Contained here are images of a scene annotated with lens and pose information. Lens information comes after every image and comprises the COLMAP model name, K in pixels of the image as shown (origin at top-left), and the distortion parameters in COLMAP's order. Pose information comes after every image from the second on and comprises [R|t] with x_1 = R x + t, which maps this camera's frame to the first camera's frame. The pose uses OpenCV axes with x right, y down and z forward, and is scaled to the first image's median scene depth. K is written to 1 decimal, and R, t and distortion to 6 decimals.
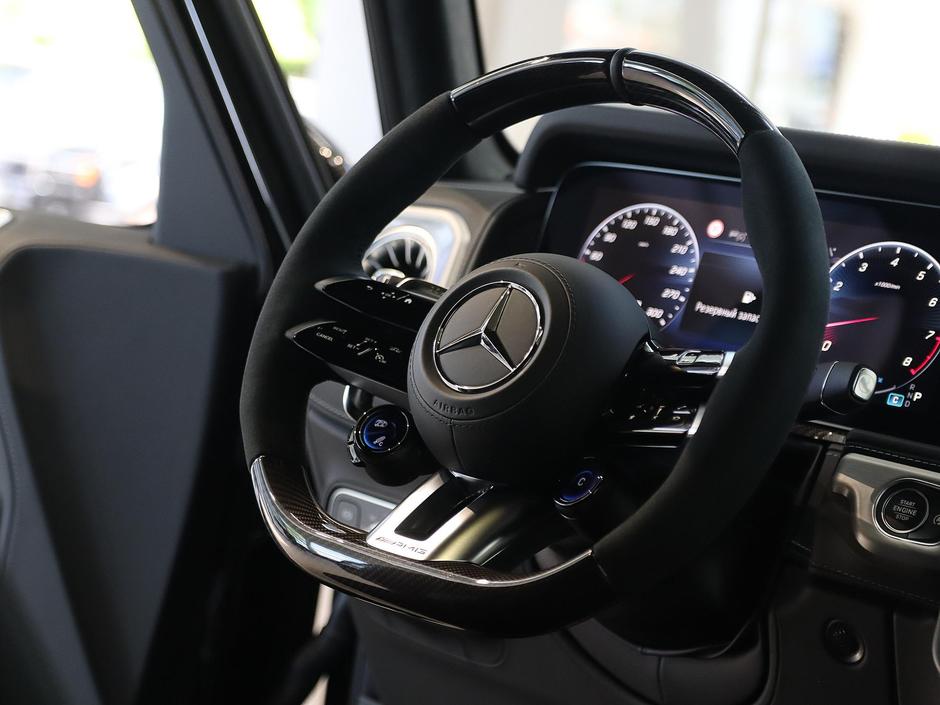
lens RADIAL K [[2133.5, 0, 470.0], [0, 2133.5, 352.5], [0, 0, 1]] dist [0.028441, 0.118369]
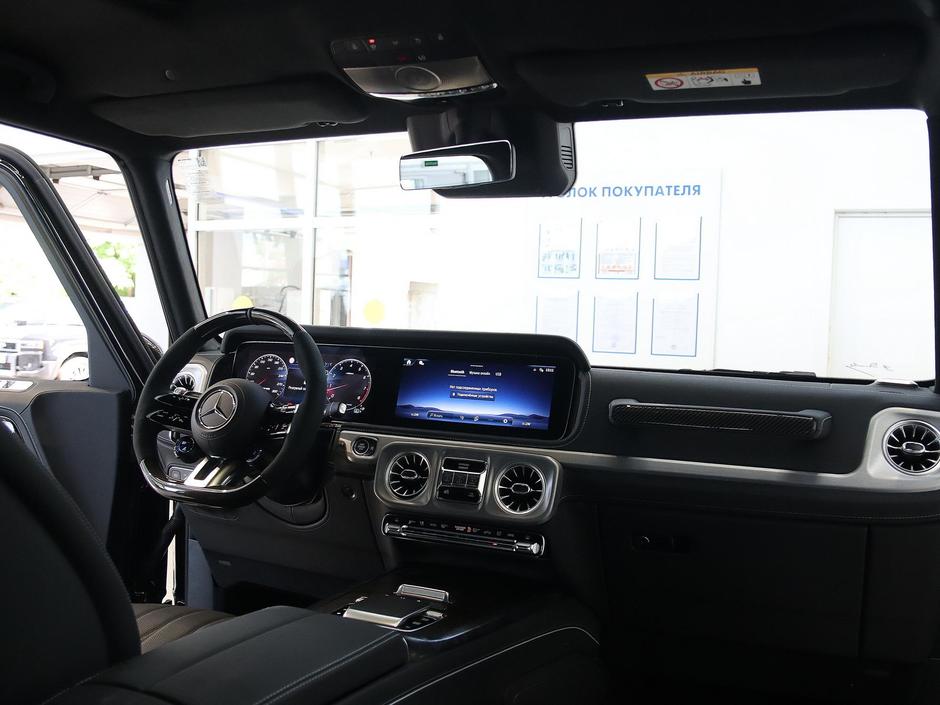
lens RADIAL K [[862.9, 0, 470.0], [0, 862.9, 352.5], [0, 0, 1]] dist [-0.104327, -0.004252]
pose [[0.950453, -0.118041, 0.287585, 0.009575], [0.127605, 0.991717, -0.014671, -0.021751], [-0.283471, 0.050641, 0.957643, -0.229786]]
